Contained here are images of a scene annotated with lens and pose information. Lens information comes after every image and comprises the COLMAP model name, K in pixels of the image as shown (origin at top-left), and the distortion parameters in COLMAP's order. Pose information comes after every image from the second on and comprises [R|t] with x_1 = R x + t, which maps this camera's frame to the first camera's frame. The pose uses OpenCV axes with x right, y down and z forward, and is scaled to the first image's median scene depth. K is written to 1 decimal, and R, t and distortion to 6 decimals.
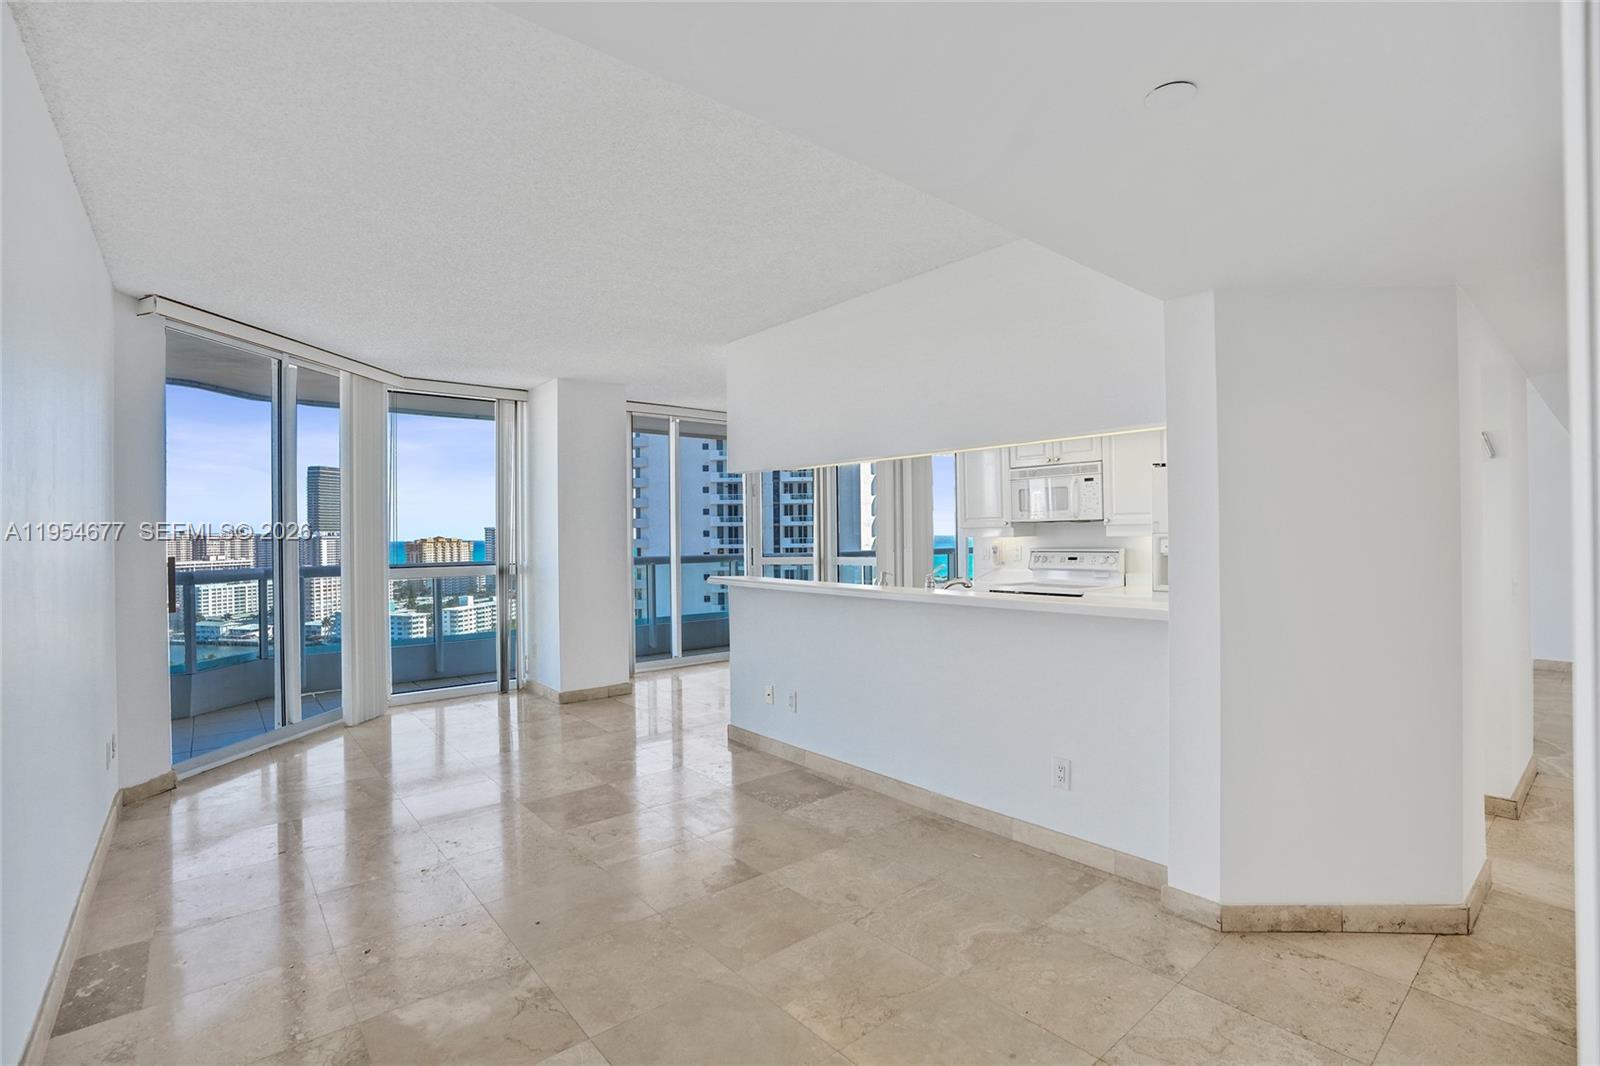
lens RADIAL K [[739.7, 0, 800.0], [0, 739.7, 533.0], [0, 0, 1]] dist [-0.063432, 0.024479]
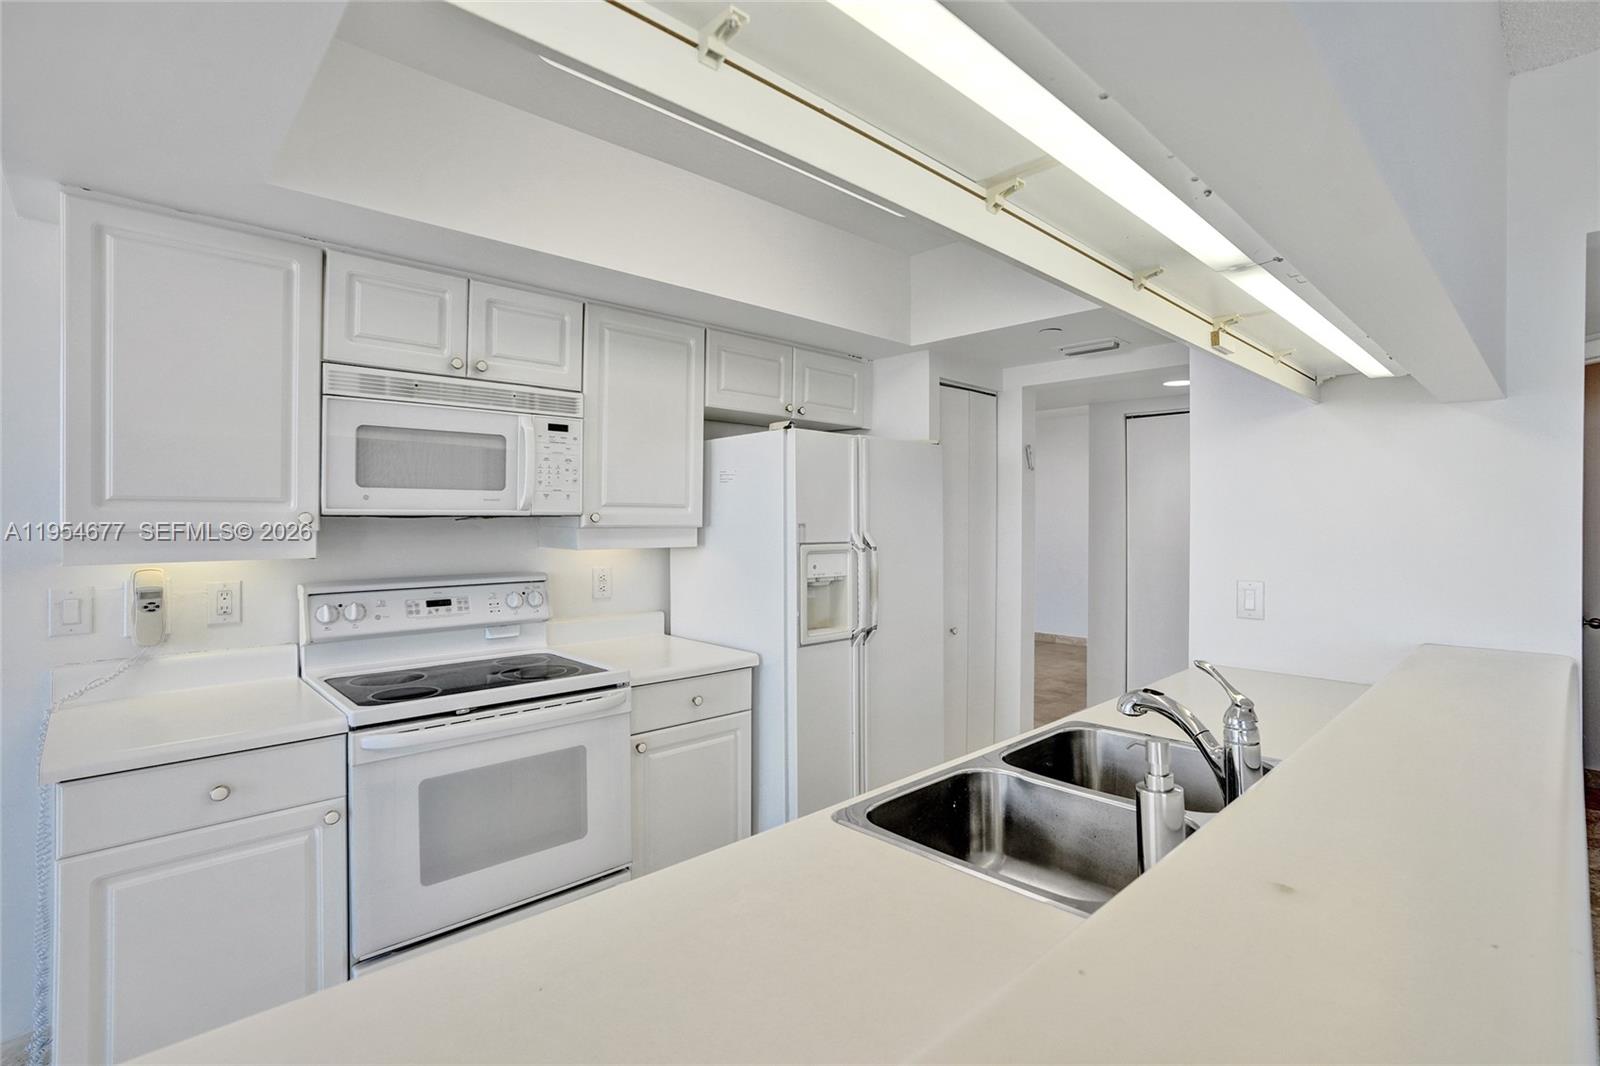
lens RADIAL K [[754.5, 0, 808.6], [0, 754.5, 525.5], [0, 0, 1]] dist [-0.068332, 0.028132]
pose [[-0.085253, 0.003486, 0.996353, -0.080179], [-0.003492, 0.999987, -0.003797, -0.009676], [-0.996353, -0.003803, -0.085239, 0.826169]]
